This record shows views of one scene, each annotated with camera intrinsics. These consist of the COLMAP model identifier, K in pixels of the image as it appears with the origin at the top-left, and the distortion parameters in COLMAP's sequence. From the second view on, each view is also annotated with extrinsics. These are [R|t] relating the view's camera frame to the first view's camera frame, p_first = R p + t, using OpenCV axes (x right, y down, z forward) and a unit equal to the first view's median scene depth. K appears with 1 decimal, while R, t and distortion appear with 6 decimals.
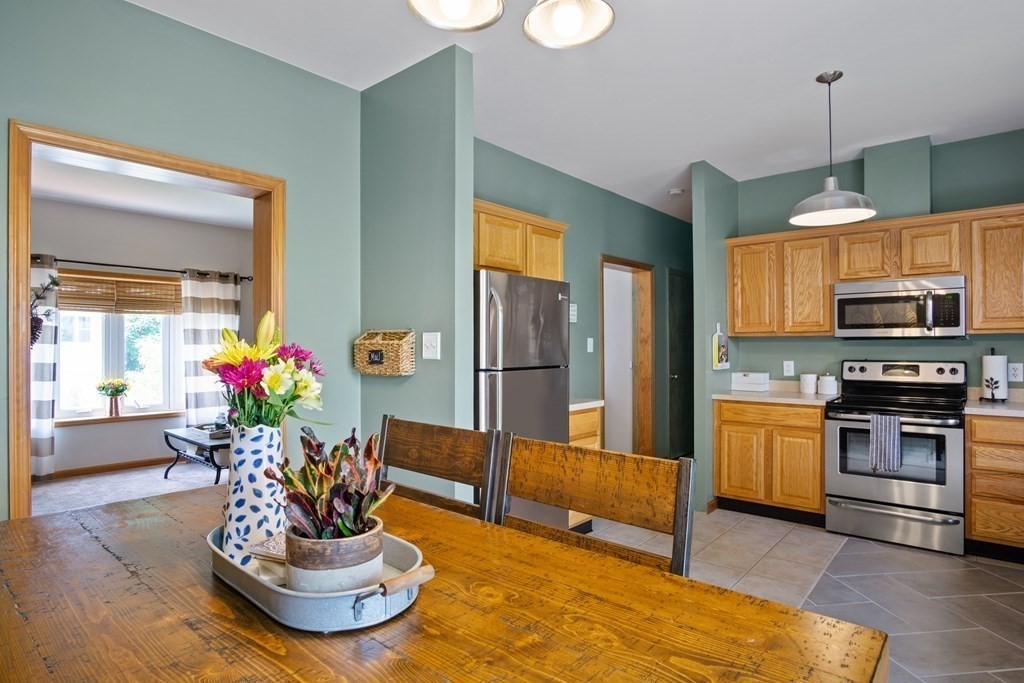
lens RADIAL K [[553.9, 0, 506.0], [0, 553.9, 343.6], [0, 0, 1]] dist [-0.038297, 0.010245]
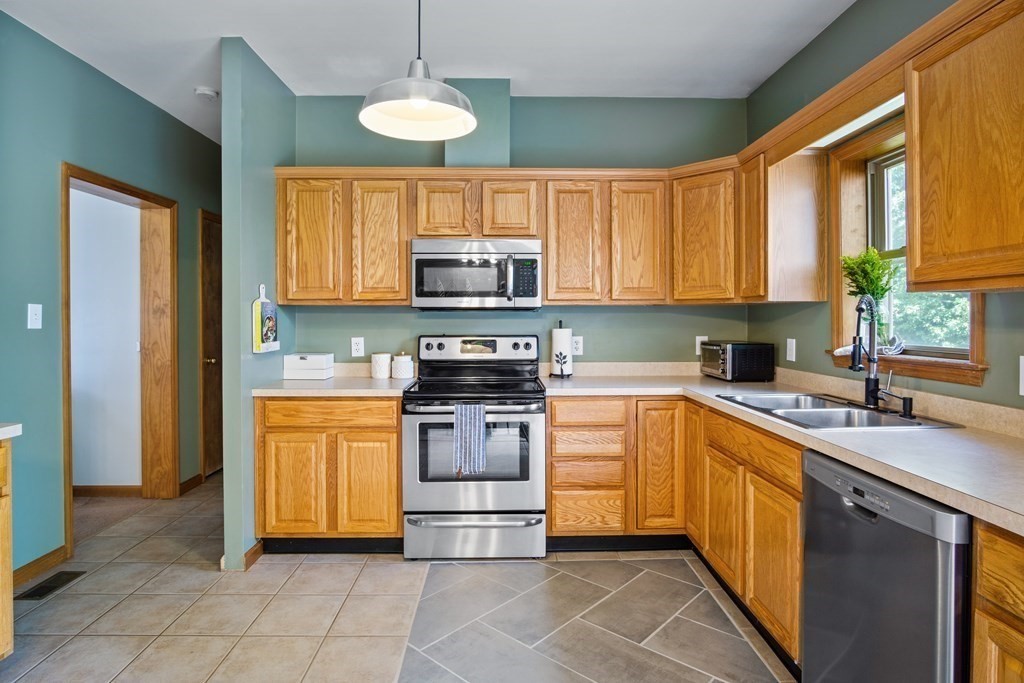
lens RADIAL K [[553.9, 0, 509.4], [0, 553.9, 320.2], [0, 0, 1]] dist [-0.038297, 0.010245]
pose [[0.738610, -0.001549, 0.674131, 0.166762], [-0.003450, 0.999976, 0.006077, 0.001738], [-0.674124, -0.006814, 0.738587, 0.315504]]
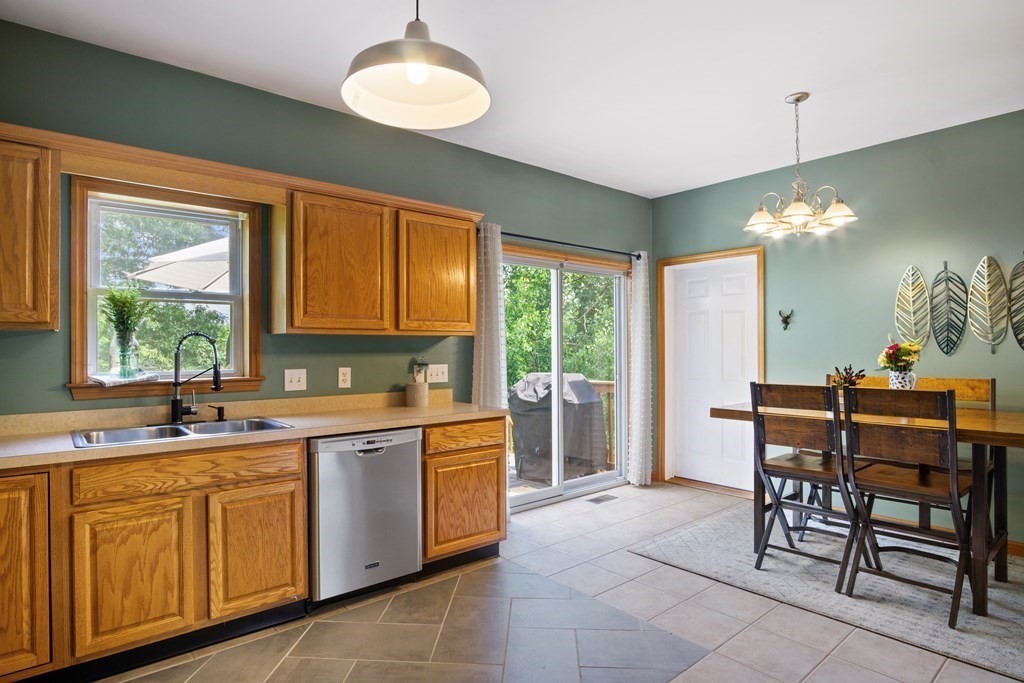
lens RADIAL K [[553.9, 0, 504.9], [0, 553.9, 347.4], [0, 0, 1]] dist [-0.038297, 0.010245]
pose [[-0.988577, 0.006243, 0.150587, 0.317560], [0.005516, 0.999971, -0.005245, 0.005019], [-0.150616, -0.004354, -0.988583, 1.087169]]
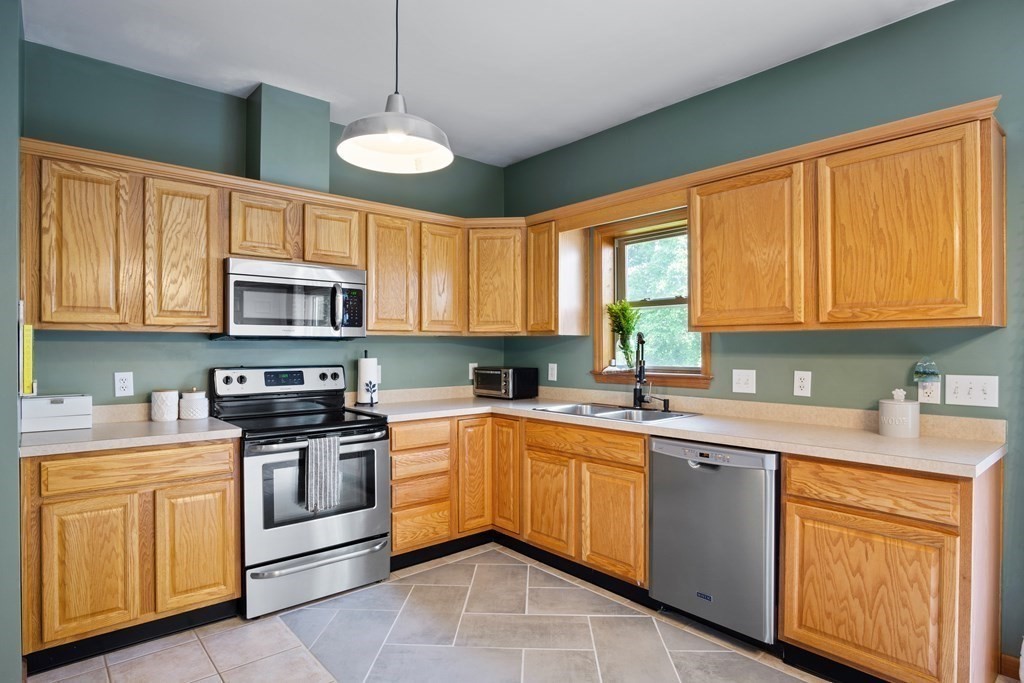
lens RADIAL K [[553.9, 0, 512.5], [0, 553.9, 350.0], [0, 0, 1]] dist [-0.038297, 0.010245]
pose [[0.134582, -0.002344, 0.990900, -0.037136], [-0.004499, 0.999985, 0.002976, 0.003185], [-0.990892, -0.004859, 0.134569, 0.554484]]
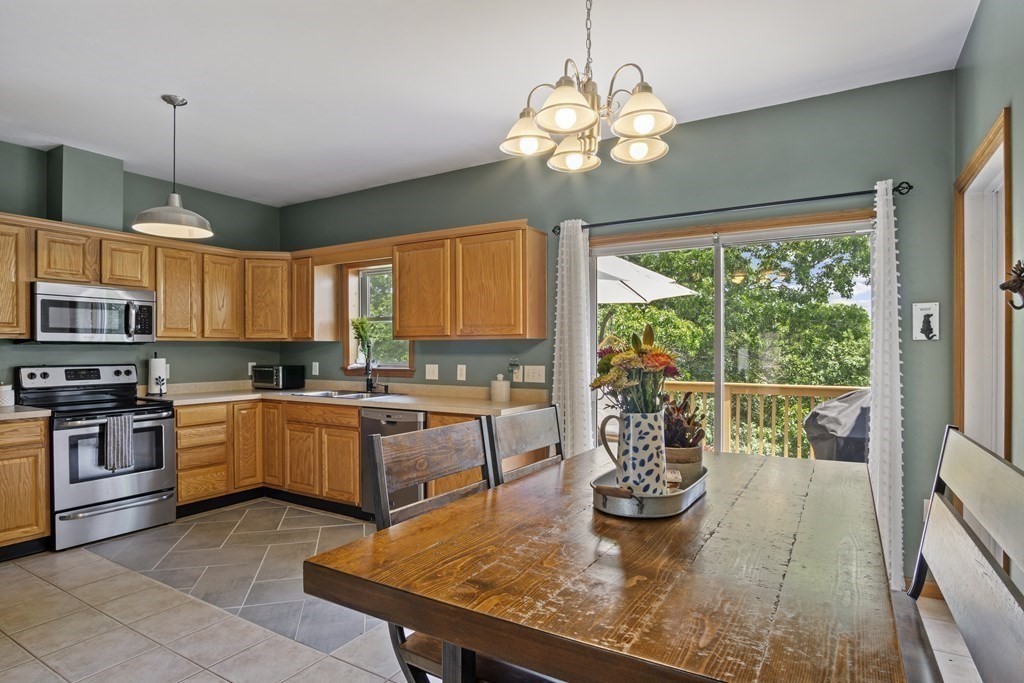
lens RADIAL K [[553.9, 0, 514.1], [0, 553.9, 353.1], [0, 0, 1]] dist [-0.038297, 0.010245]
pose [[-0.177206, -0.004641, 0.984163, -0.422454], [-0.003764, 0.999985, 0.004038, 0.001925], [-0.984167, -0.002989, -0.177221, 0.381490]]
